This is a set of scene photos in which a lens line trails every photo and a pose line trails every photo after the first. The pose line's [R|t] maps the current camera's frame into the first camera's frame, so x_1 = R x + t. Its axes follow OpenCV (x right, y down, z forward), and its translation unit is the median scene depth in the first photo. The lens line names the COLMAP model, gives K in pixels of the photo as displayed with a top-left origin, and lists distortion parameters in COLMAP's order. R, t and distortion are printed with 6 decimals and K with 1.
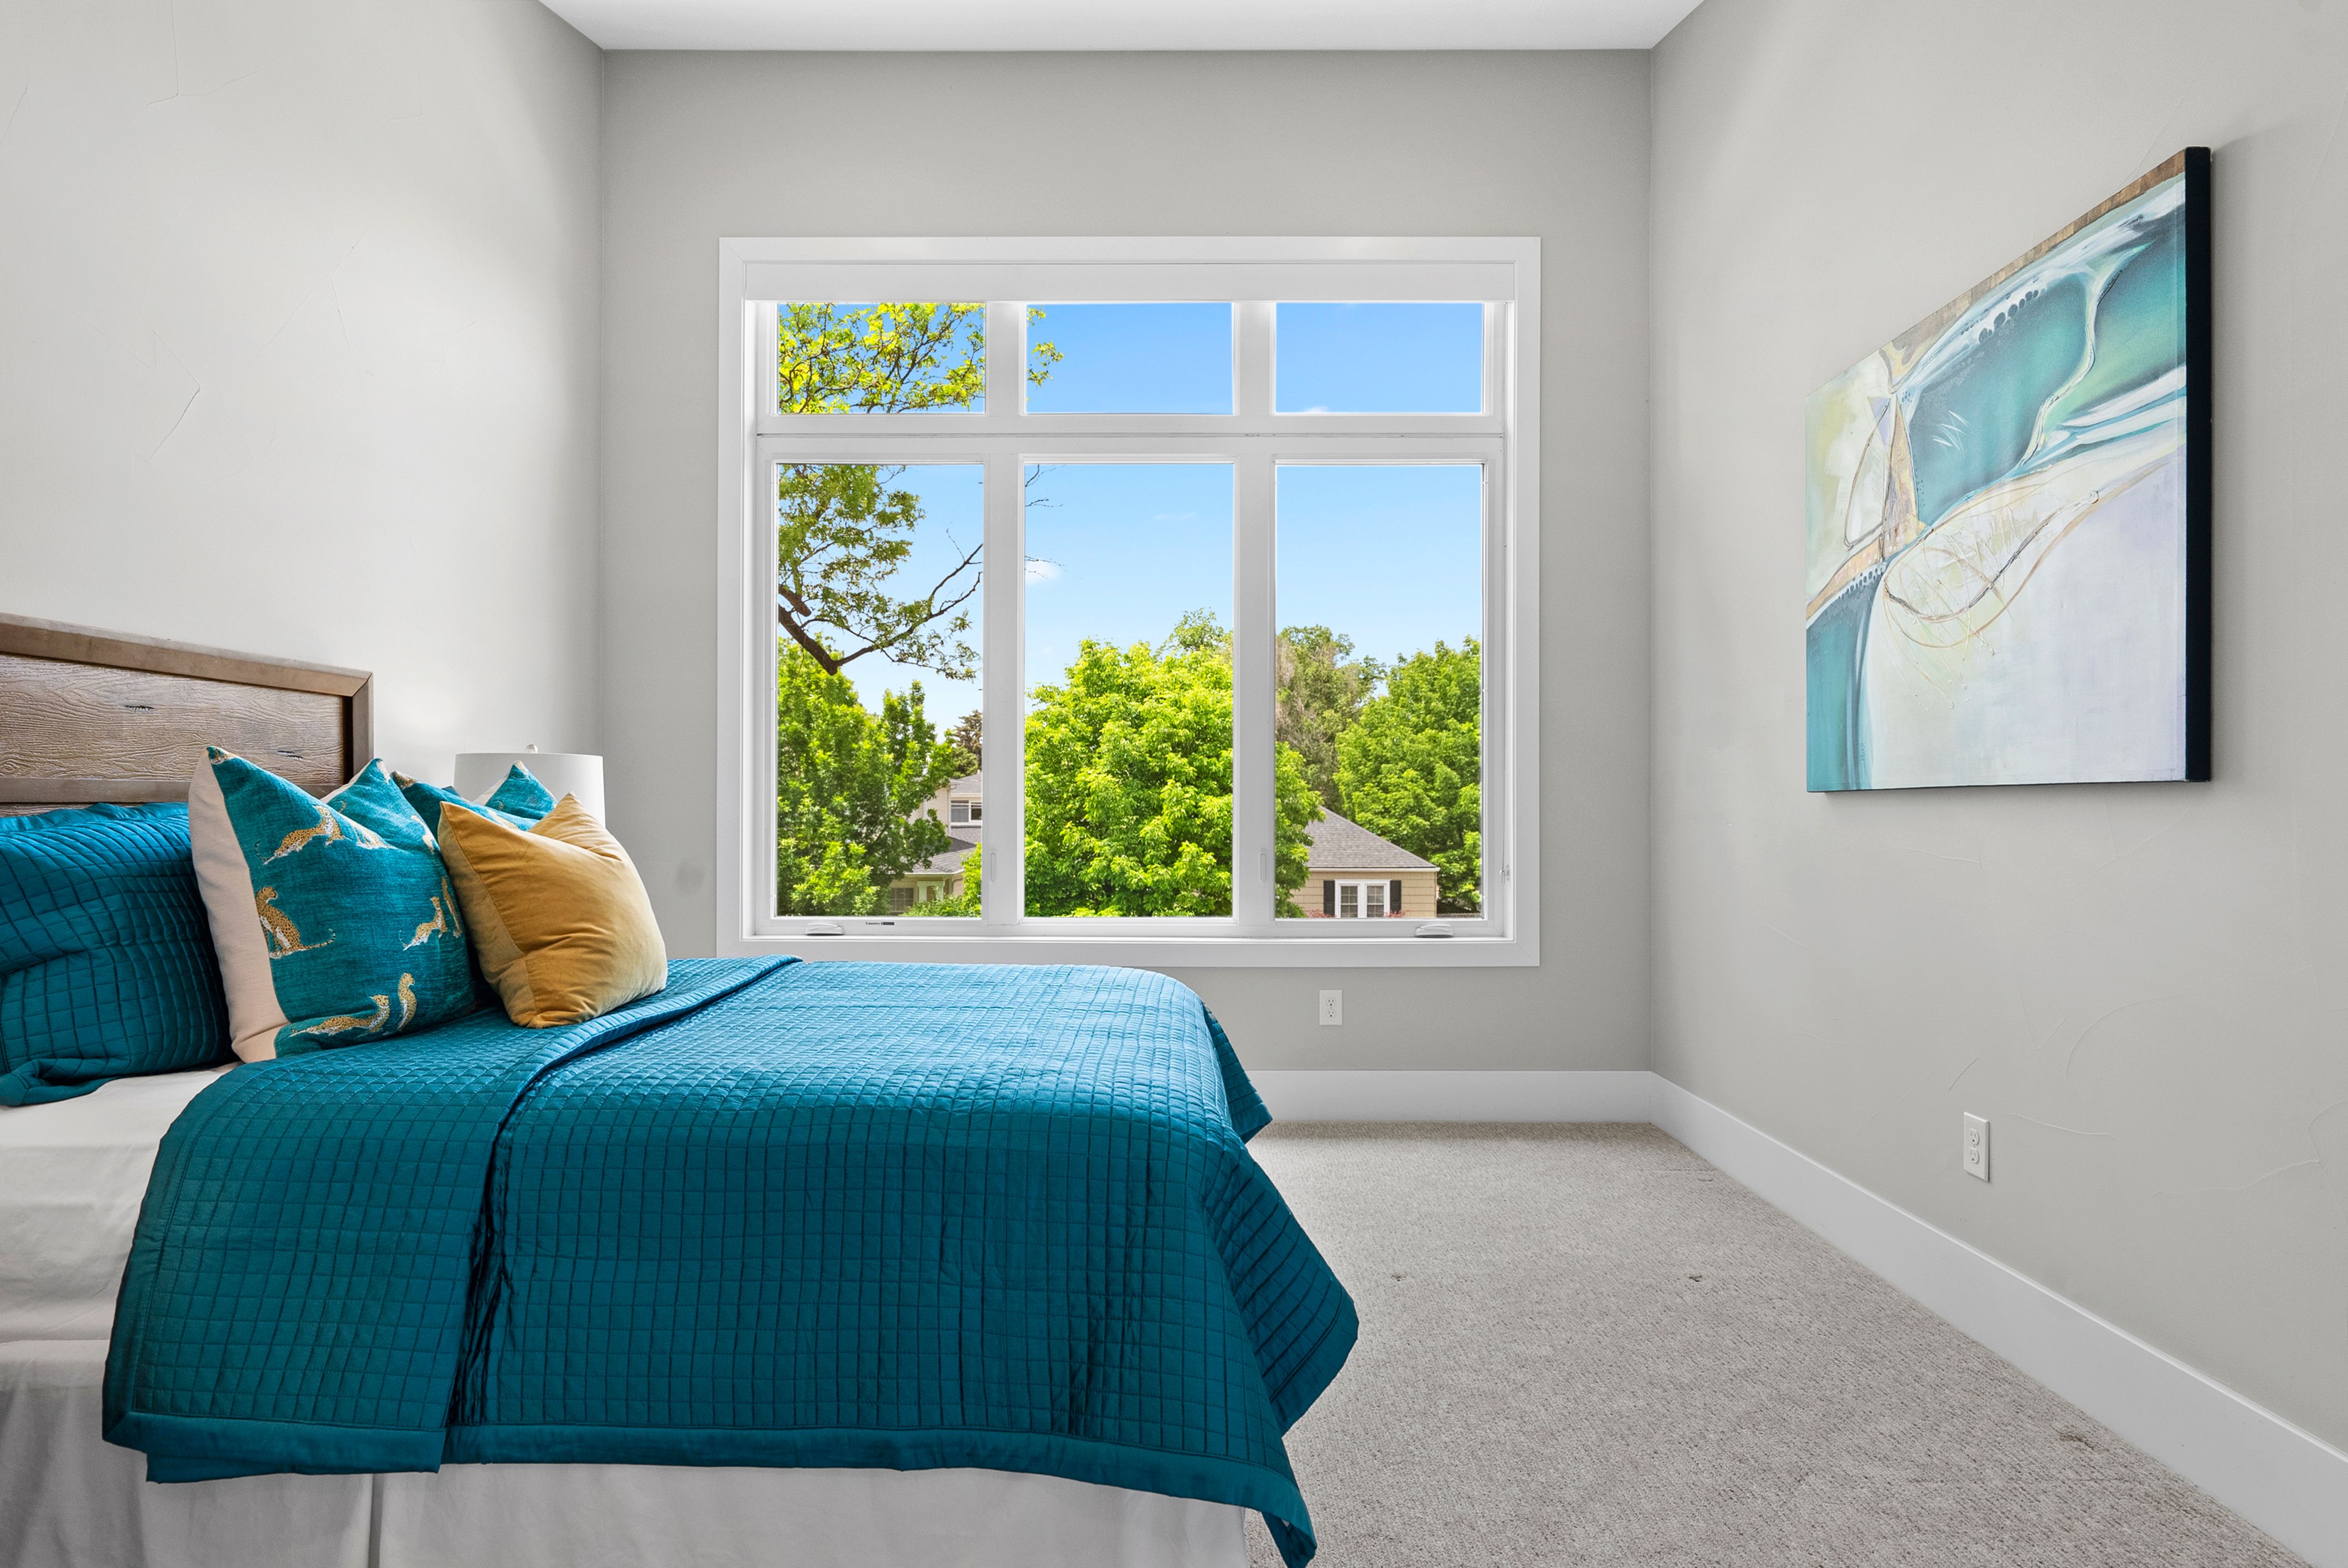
lens RADIAL K [[1374.9, 0, 1188.1], [0, 1374.9, 797.0], [0, 0, 1]] dist [0.005830, 0.000646]
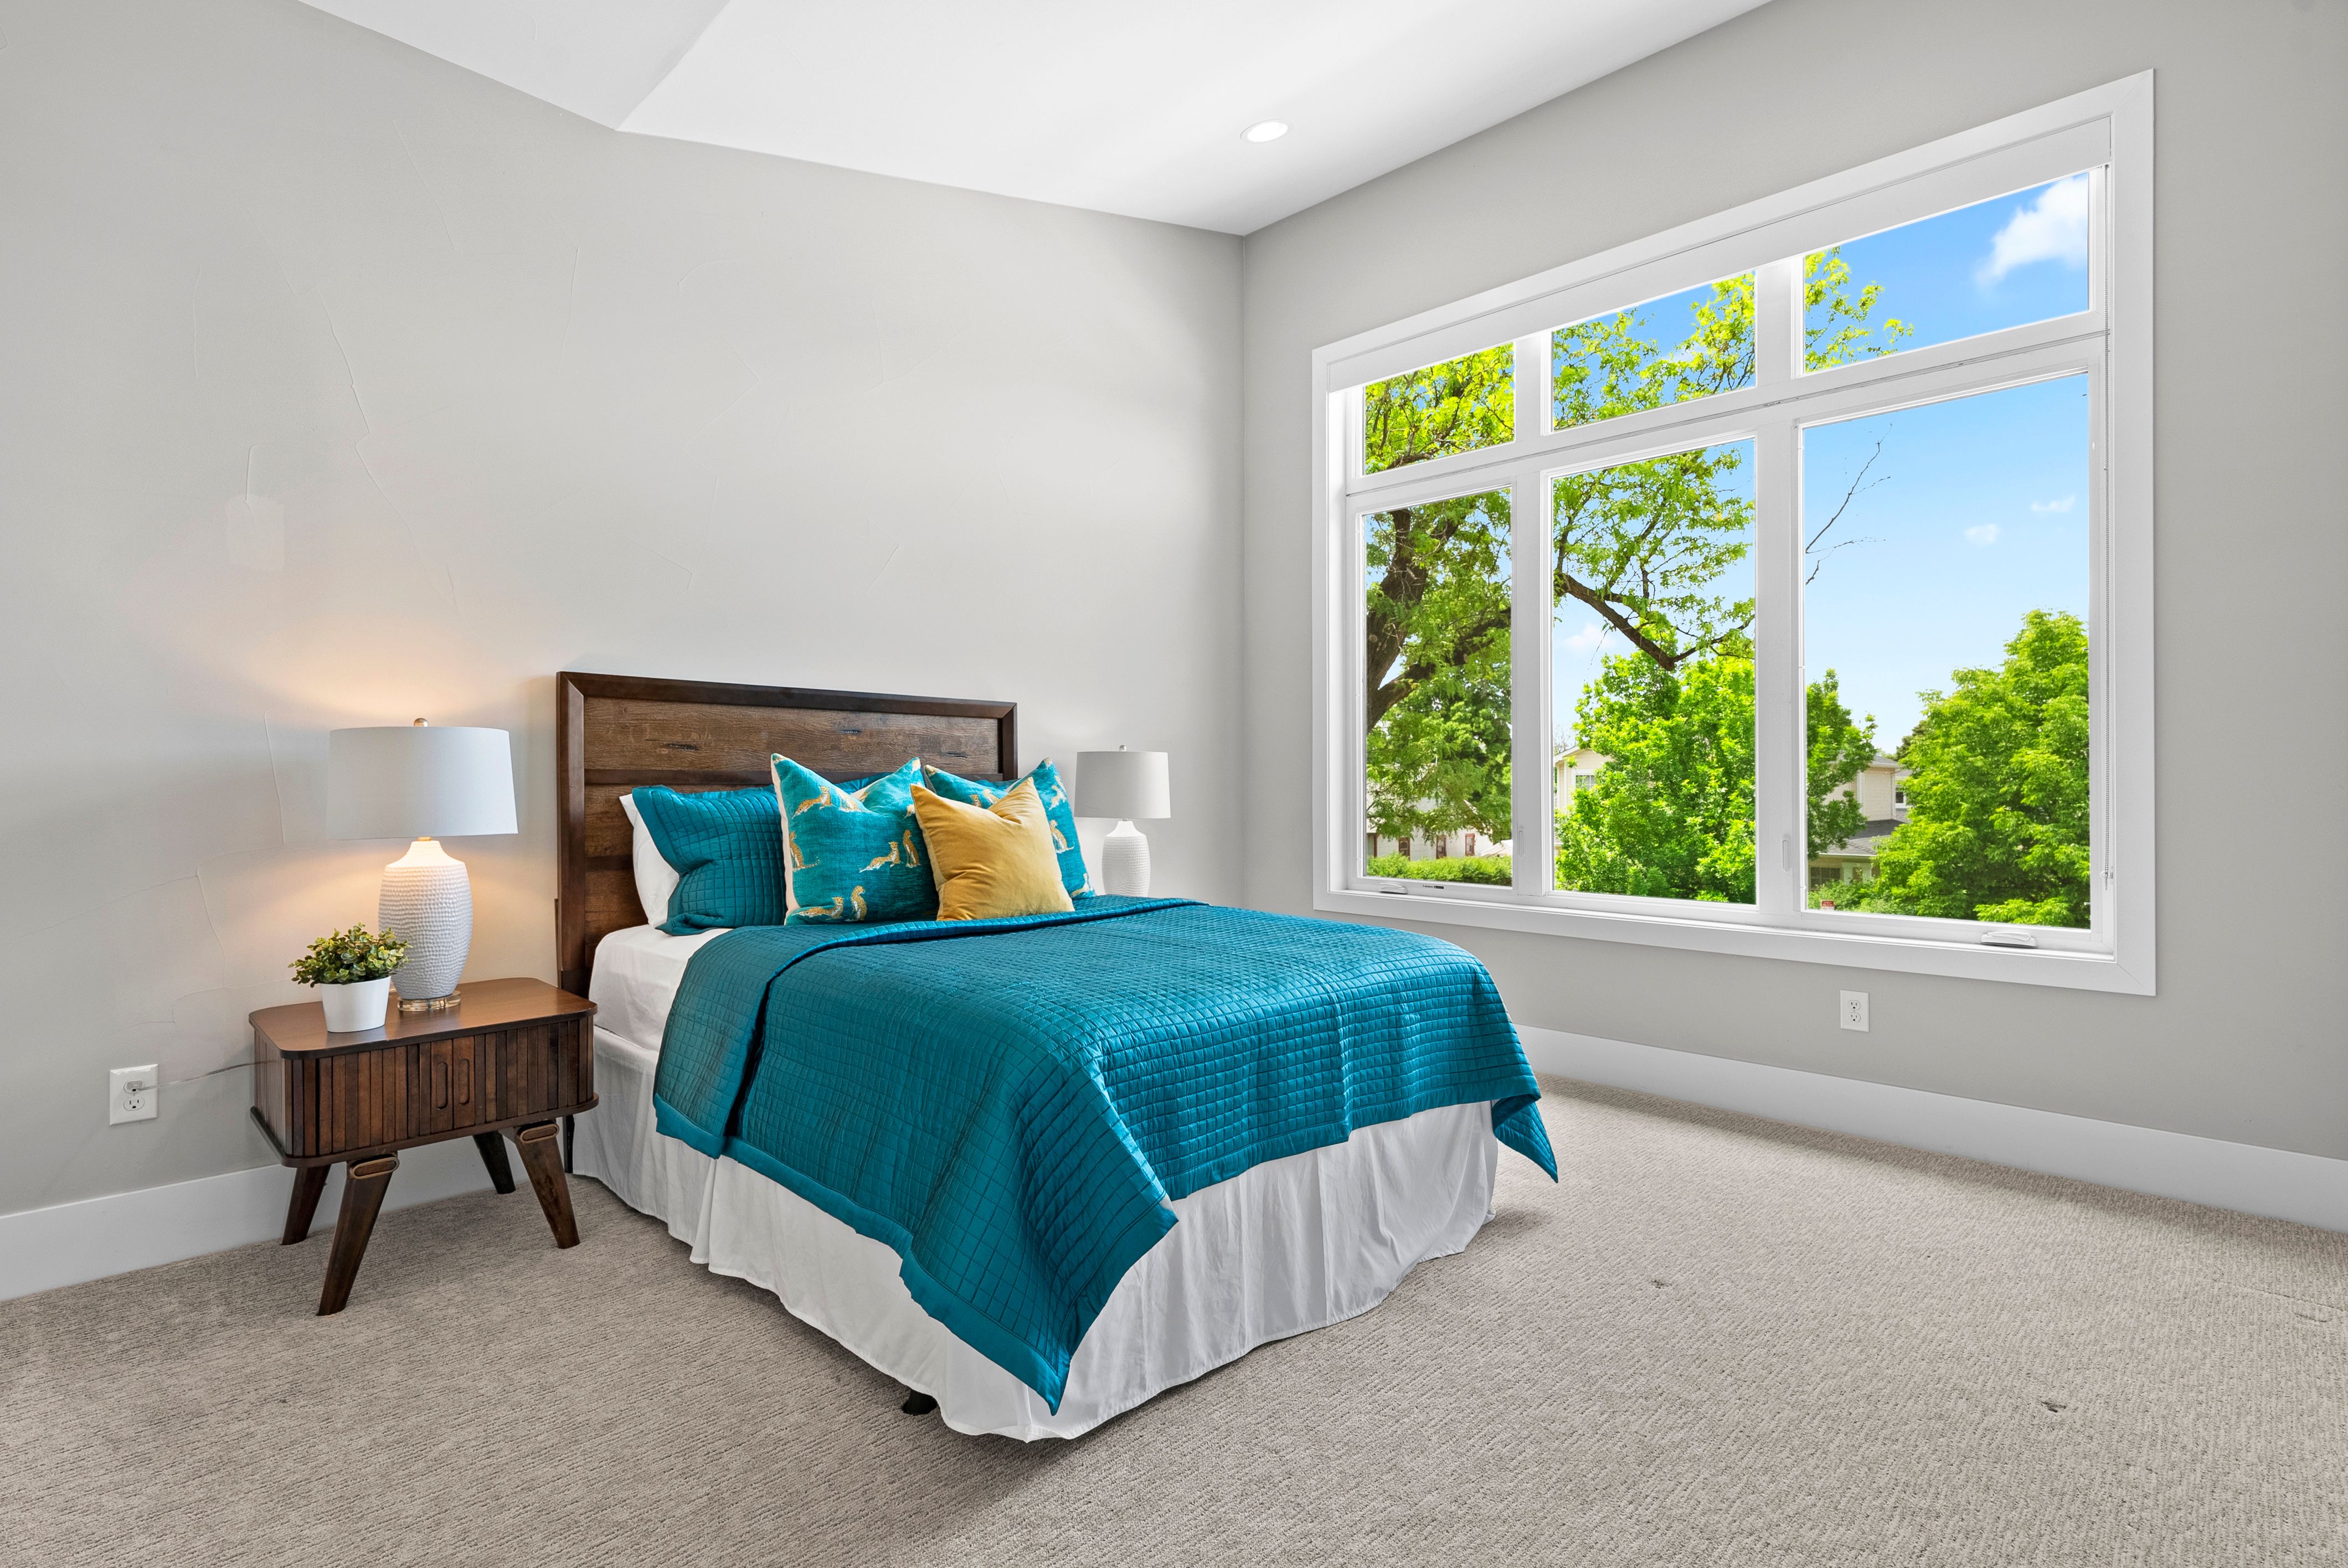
lens RADIAL K [[1153.6, 0, 1153.3], [0, 1153.6, 782.4], [0, 0, 1]] dist [-0.001717, -0.000513]
pose [[0.694282, 0.000924, -0.719703, 0.208082], [0.000813, 0.999998, 0.002069, -0.000441], [0.719703, -0.002021, 0.694279, 0.082712]]
